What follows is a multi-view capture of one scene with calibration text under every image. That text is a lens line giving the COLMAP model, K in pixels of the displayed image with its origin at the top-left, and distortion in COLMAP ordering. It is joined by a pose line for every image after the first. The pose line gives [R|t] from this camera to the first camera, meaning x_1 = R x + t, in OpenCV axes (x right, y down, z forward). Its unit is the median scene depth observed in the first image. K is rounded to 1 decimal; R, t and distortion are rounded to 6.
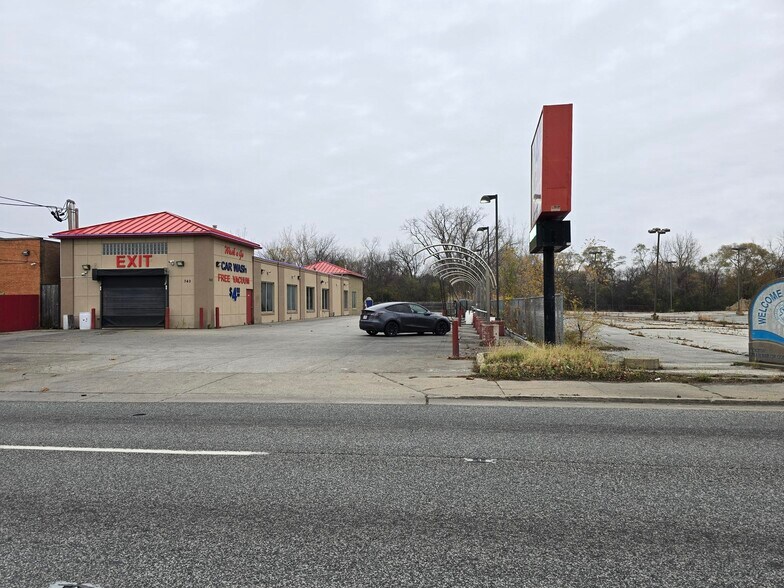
lens RADIAL K [[526.6, 0, 387.2], [0, 526.6, 295.2], [0, 0, 1]] dist [0.072692, -0.069478]
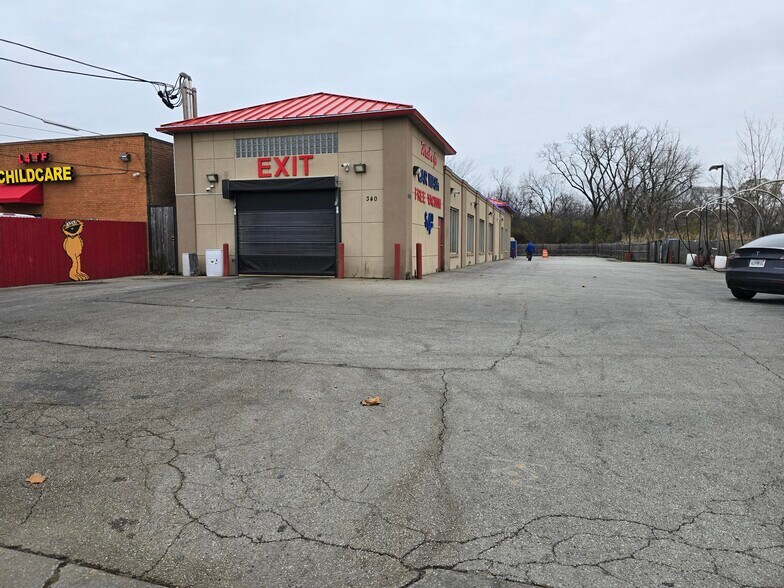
lens RADIAL K [[526.6, 0, 385.1], [0, 526.6, 288.8], [0, 0, 1]] dist [0.072692, -0.069478]
pose [[0.986616, 0.019718, -0.161863, -0.256563], [-0.004376, 0.995506, 0.094595, 0.017702], [0.163001, -0.092621, 0.982269, 0.403598]]
